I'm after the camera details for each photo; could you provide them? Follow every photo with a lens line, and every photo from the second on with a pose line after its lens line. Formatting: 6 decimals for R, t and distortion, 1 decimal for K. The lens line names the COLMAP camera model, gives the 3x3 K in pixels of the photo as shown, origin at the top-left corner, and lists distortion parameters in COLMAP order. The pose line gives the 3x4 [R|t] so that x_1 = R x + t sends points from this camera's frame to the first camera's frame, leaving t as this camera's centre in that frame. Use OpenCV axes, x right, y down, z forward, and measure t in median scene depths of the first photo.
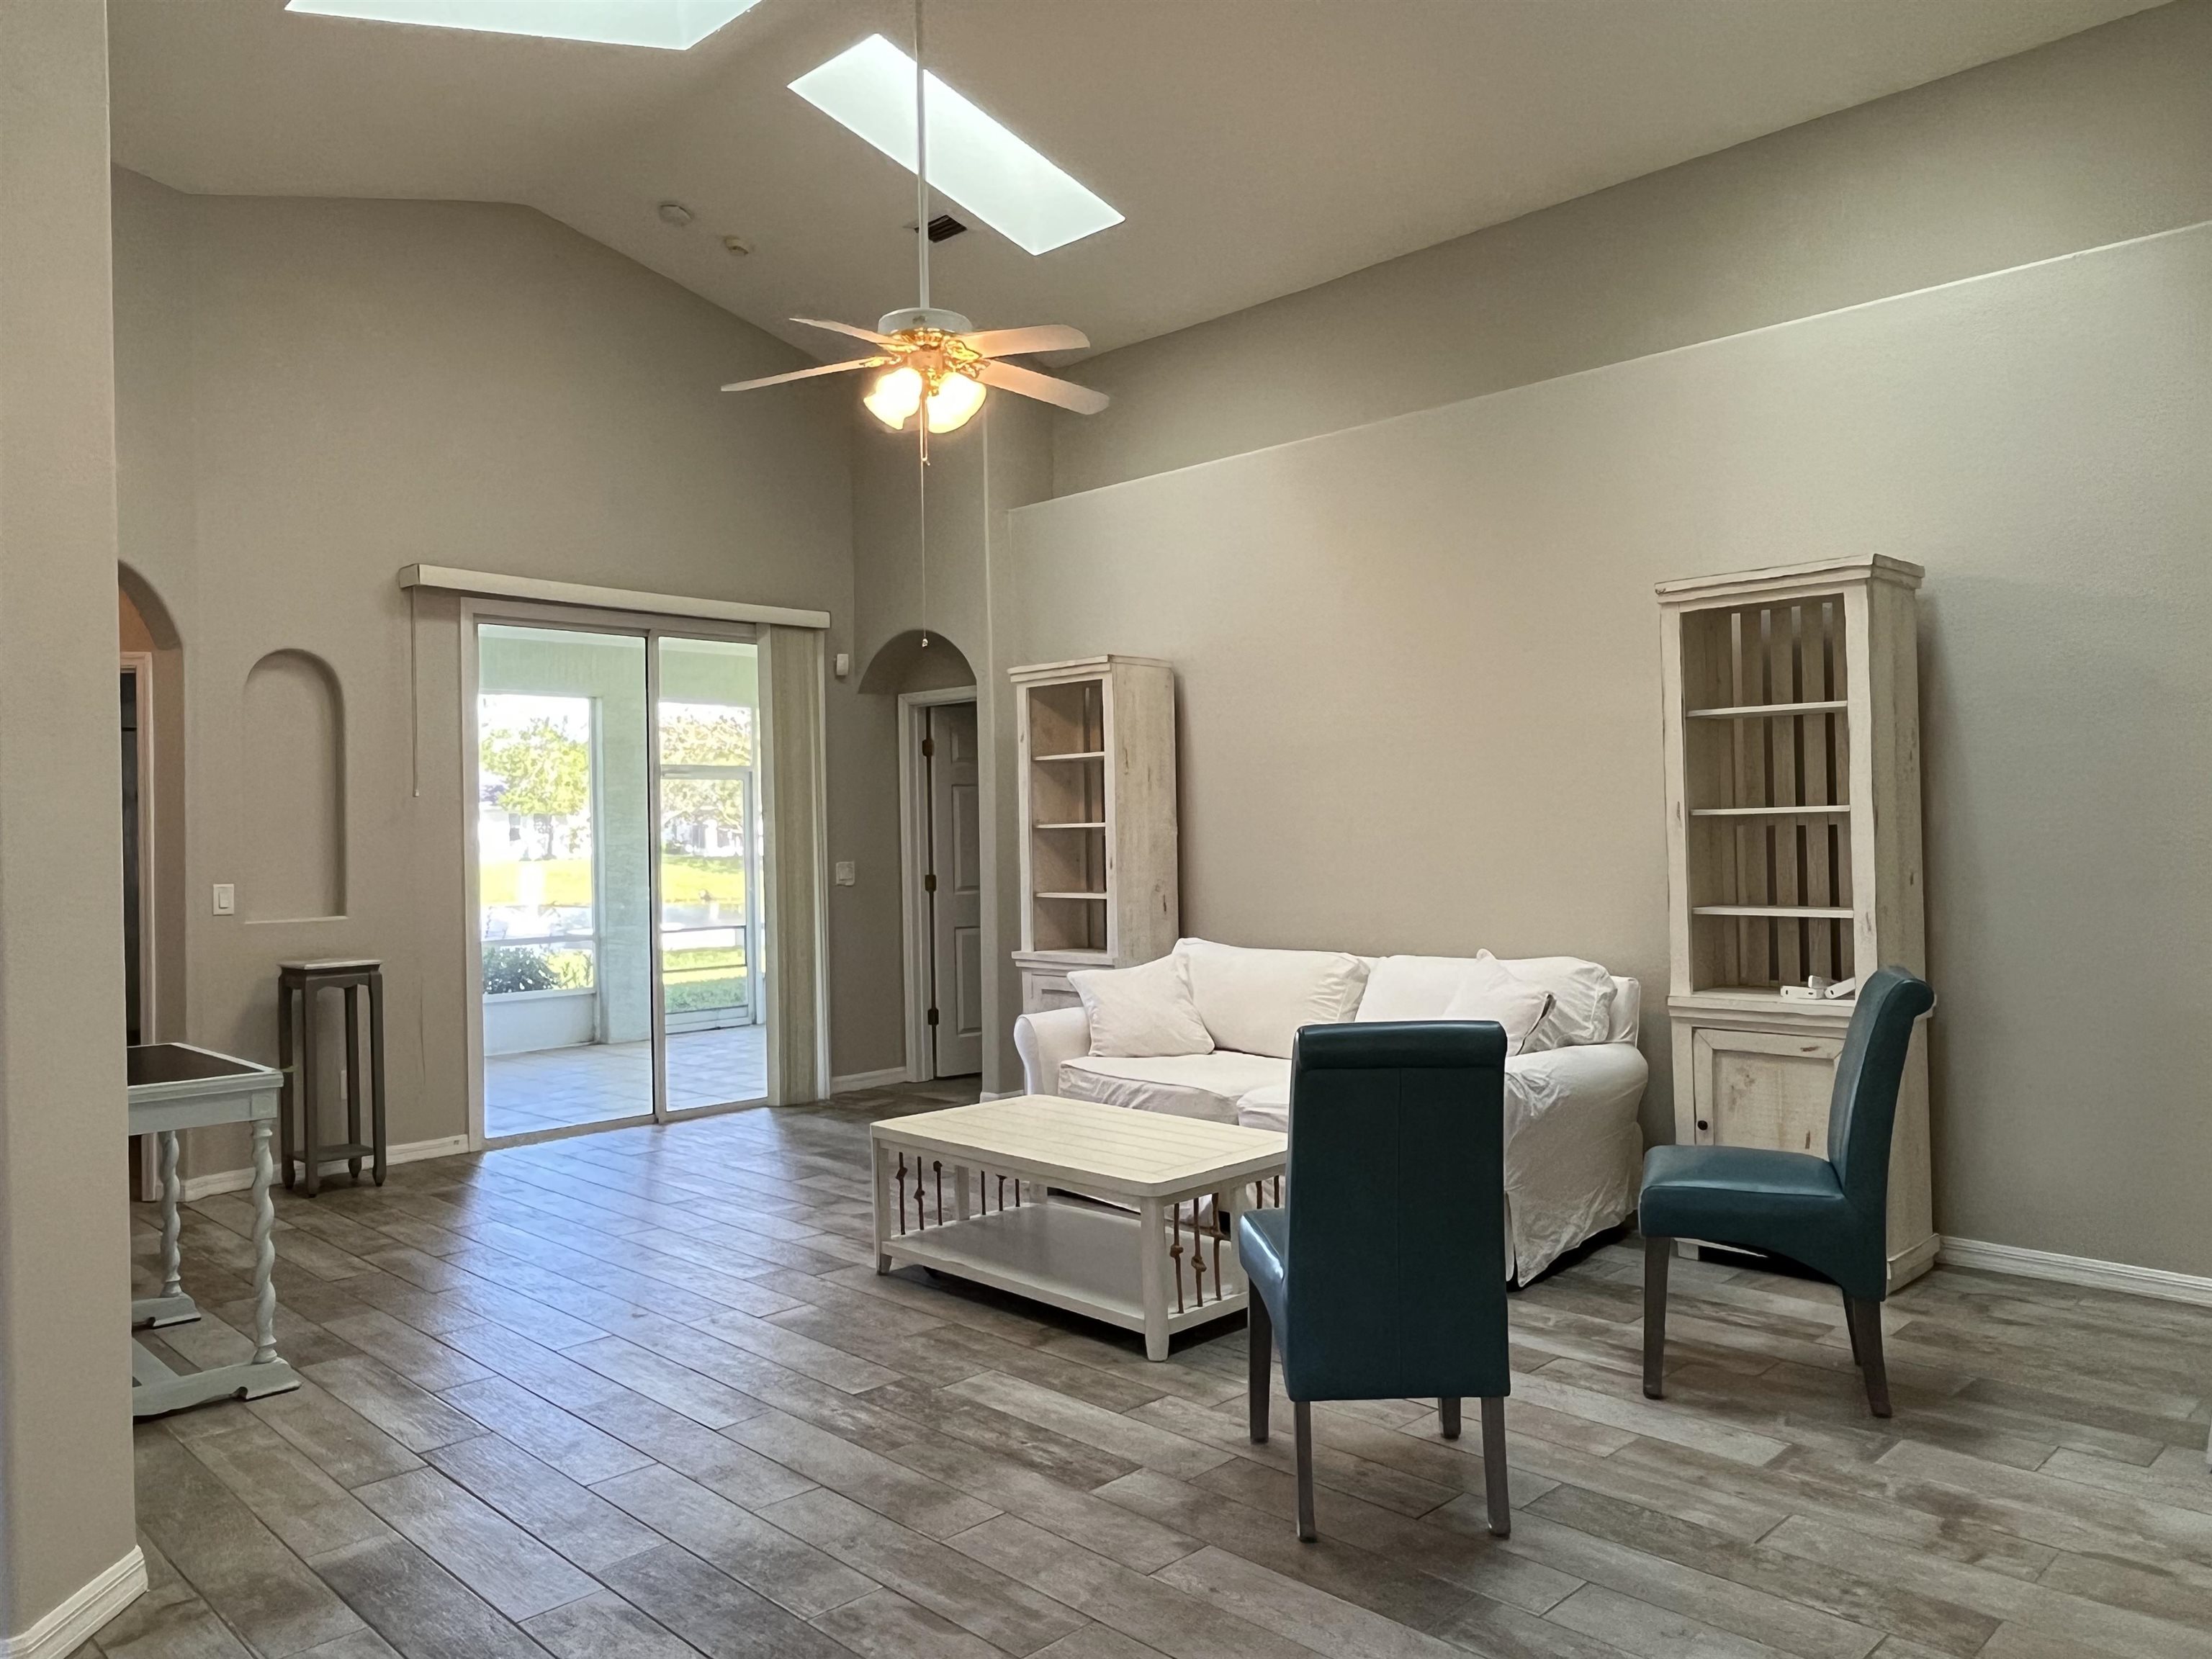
lens RADIAL K [[1549.3, 0, 1106.0], [0, 1549.3, 829.5], [0, 0, 1]] dist [-0.003363, 0.002544]
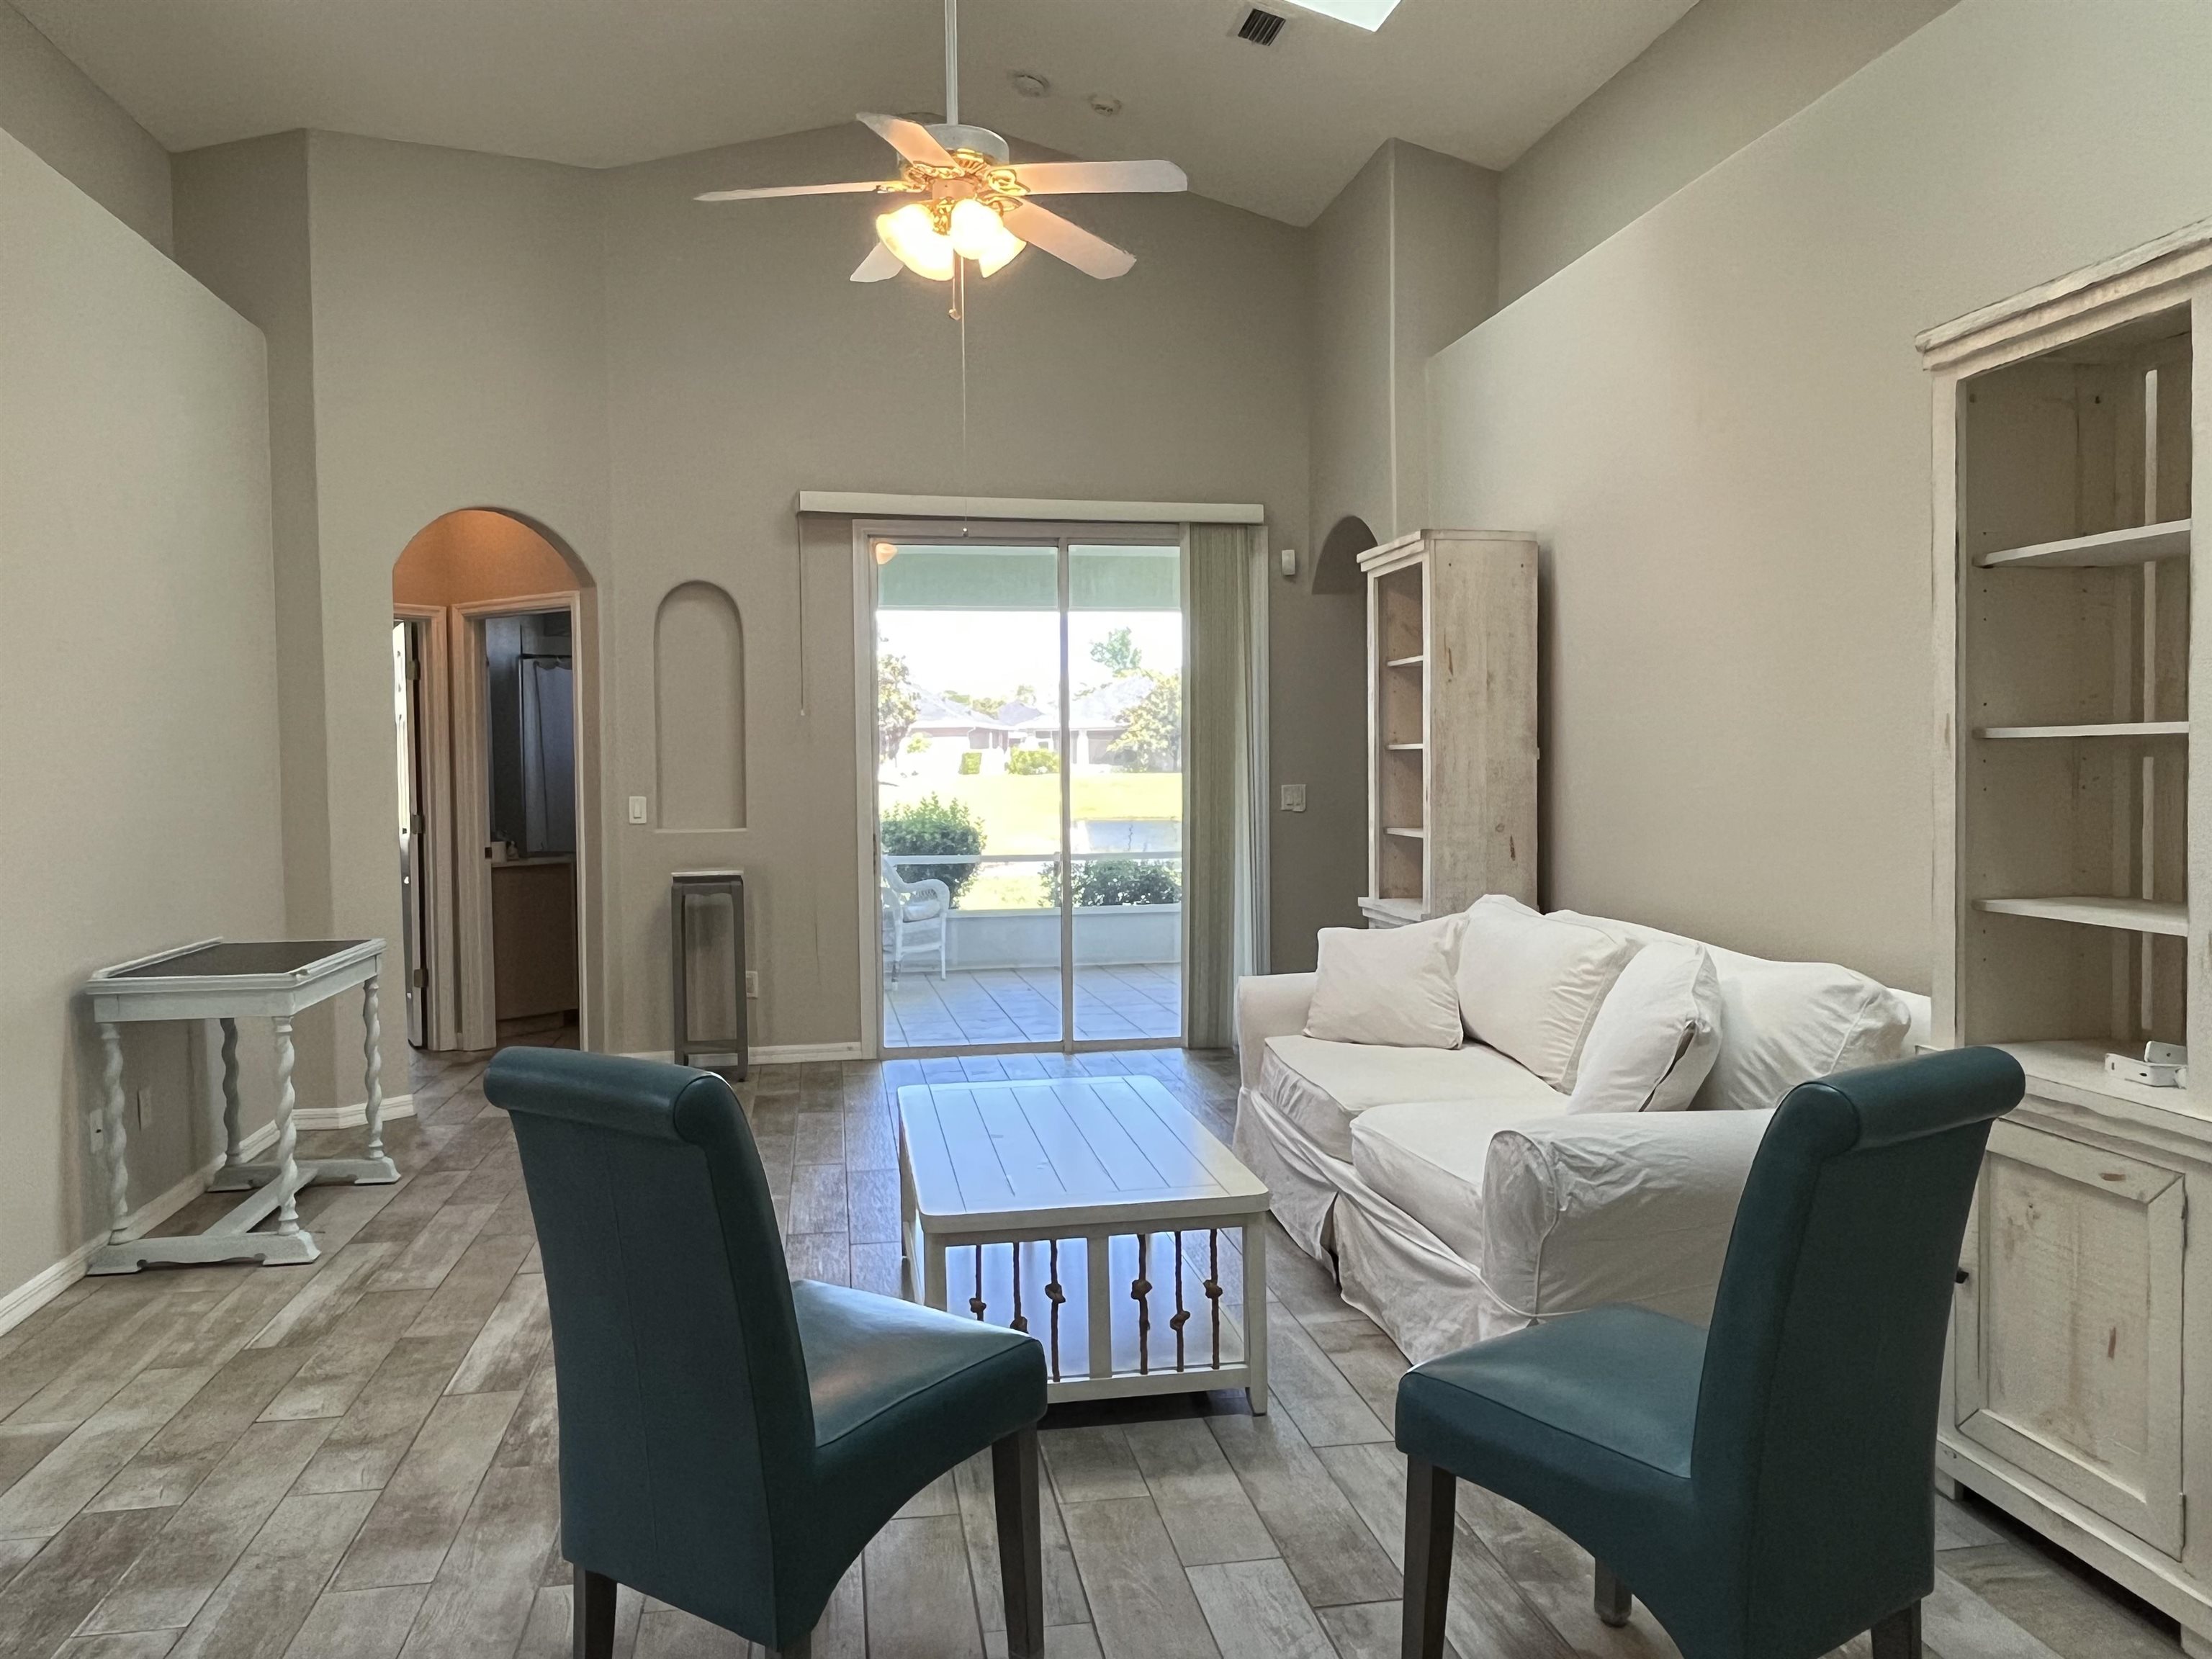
lens RADIAL K [[1562.8, 0, 1106.0], [0, 1562.8, 829.5], [0, 0, 1]] dist [0.002538, -0.005871]
pose [[0.820116, 0.034574, -0.571152, 0.341276], [-0.002315, 0.998365, 0.057111, -0.005907], [0.572193, -0.045515, 0.818855, 0.262665]]
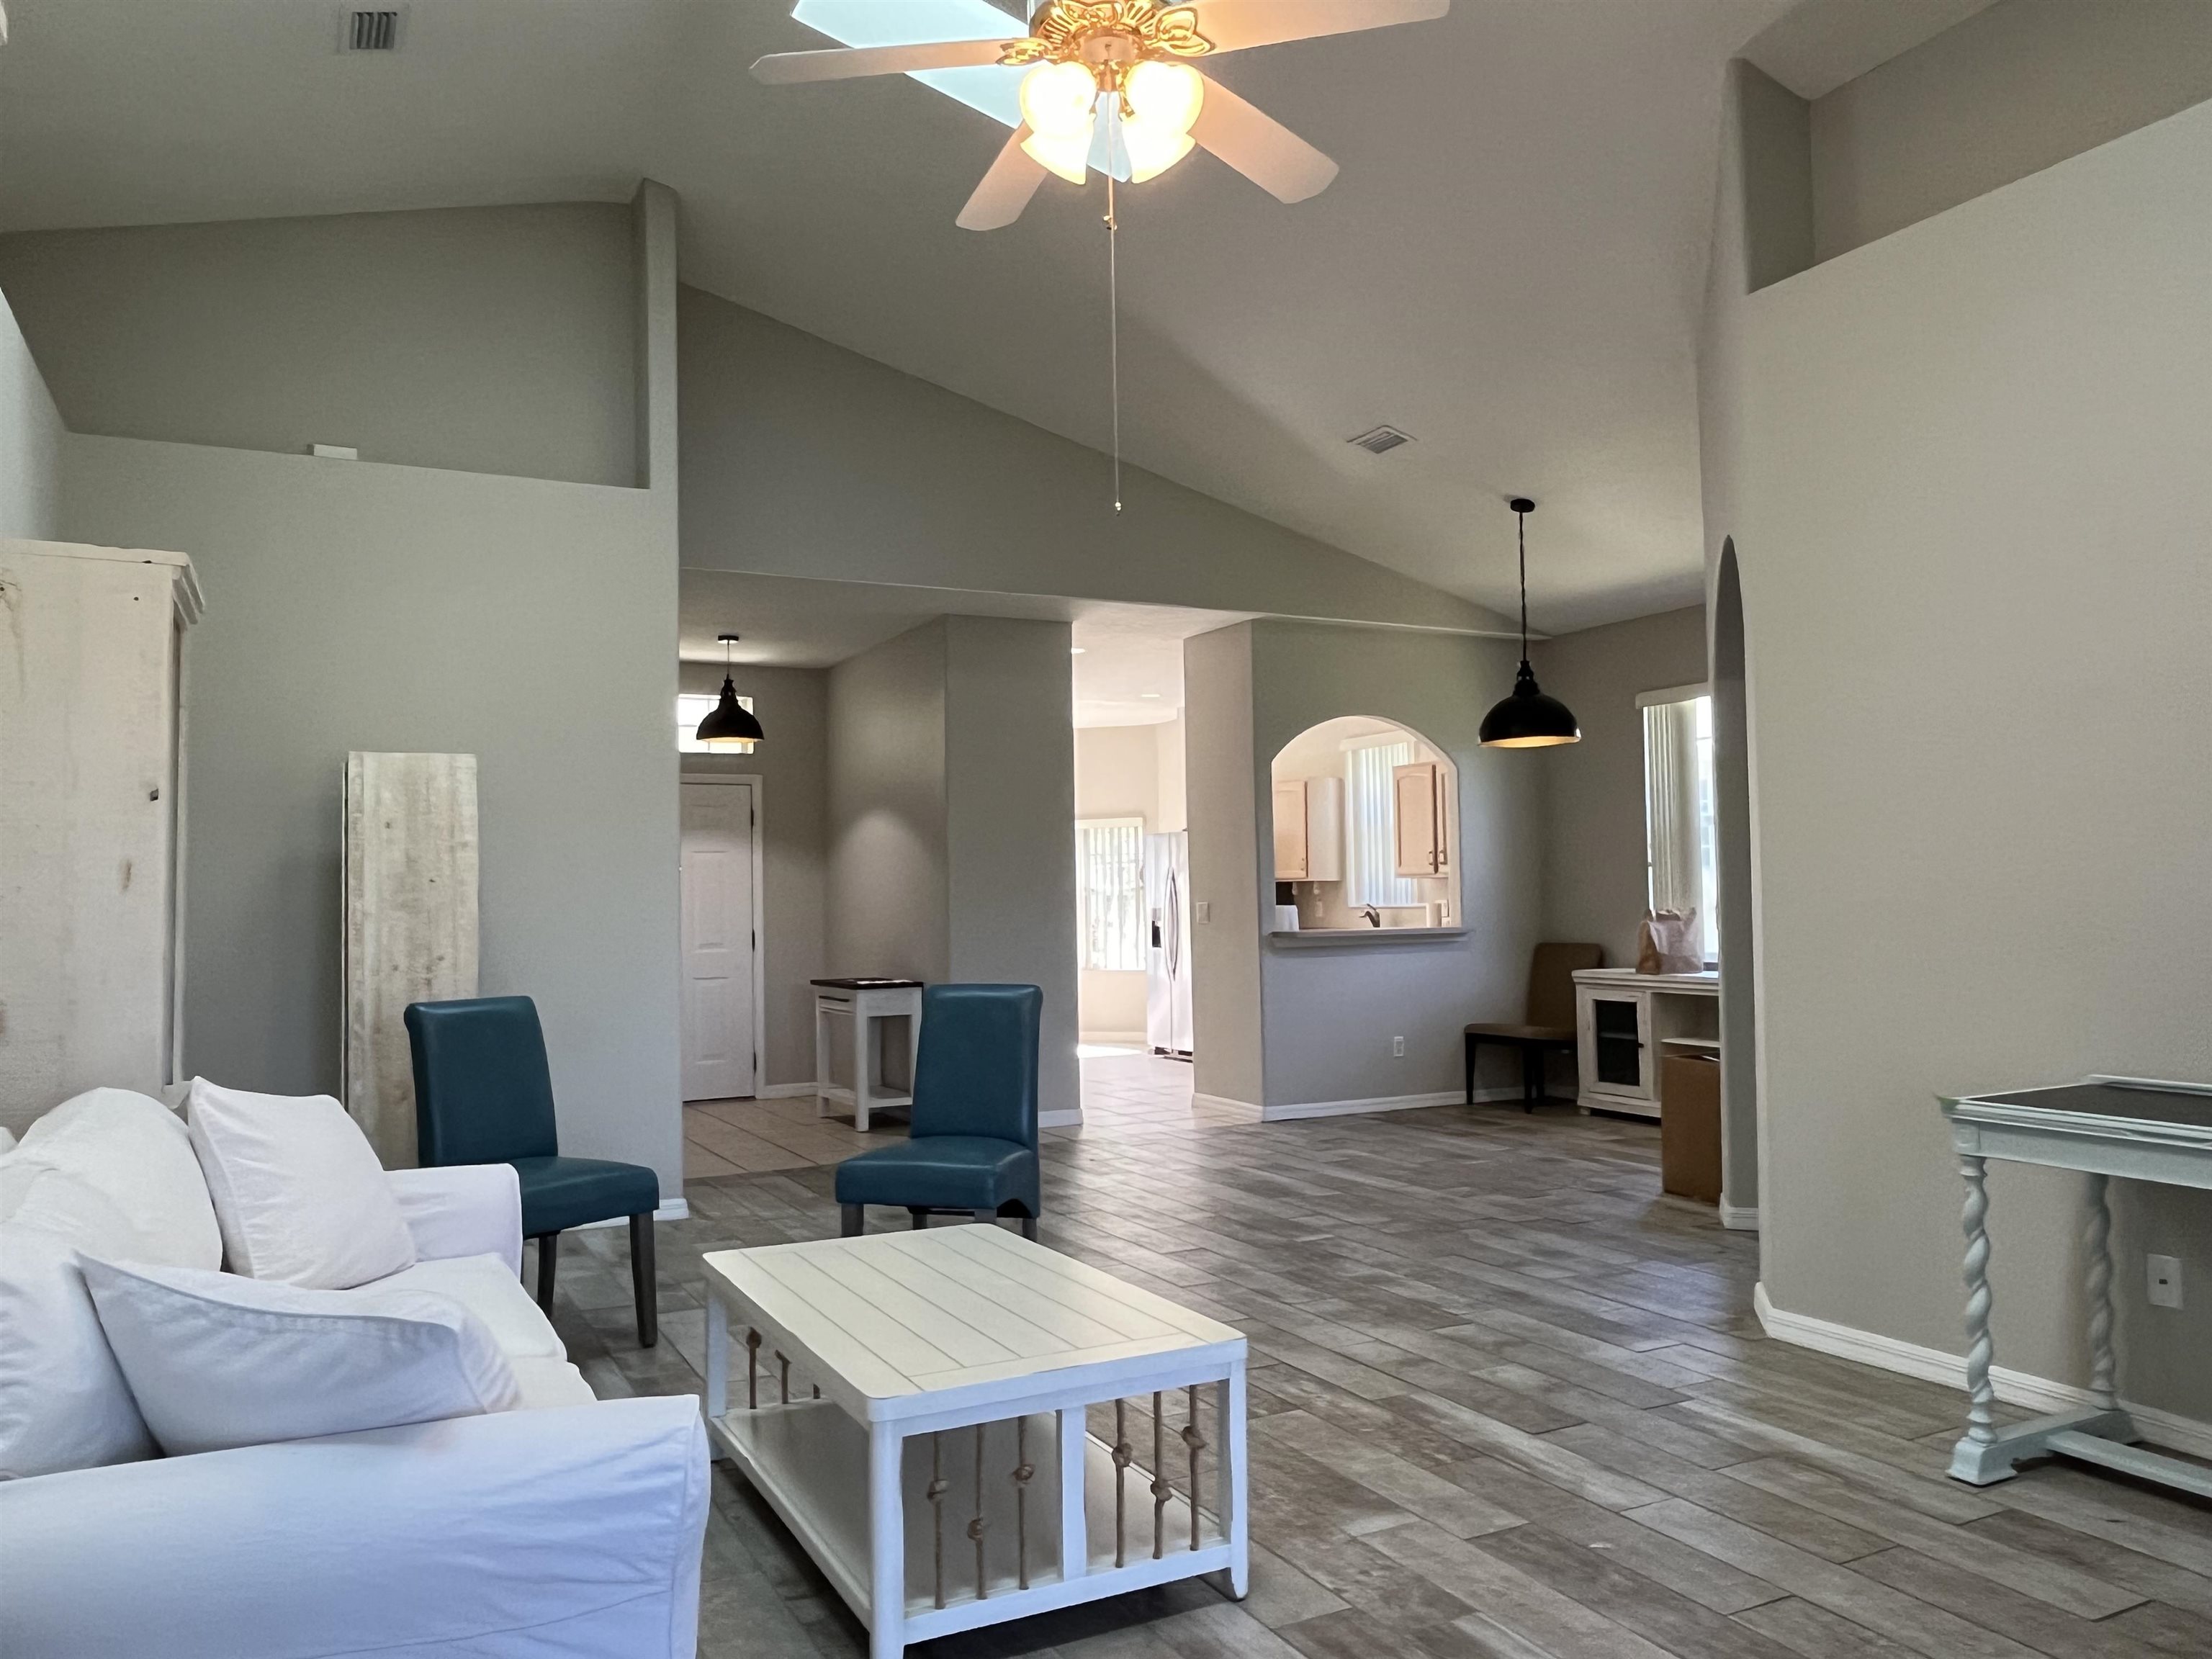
lens RADIAL K [[1562.8, 0, 1106.0], [0, 1562.8, 829.5], [0, 0, 1]] dist [0.002538, -0.005871]
pose [[-0.951174, 0.045884, 0.305225, -0.219673], [0.029521, 0.997879, -0.058015, 0.027286], [-0.307239, -0.046172, -0.950512, 1.198506]]
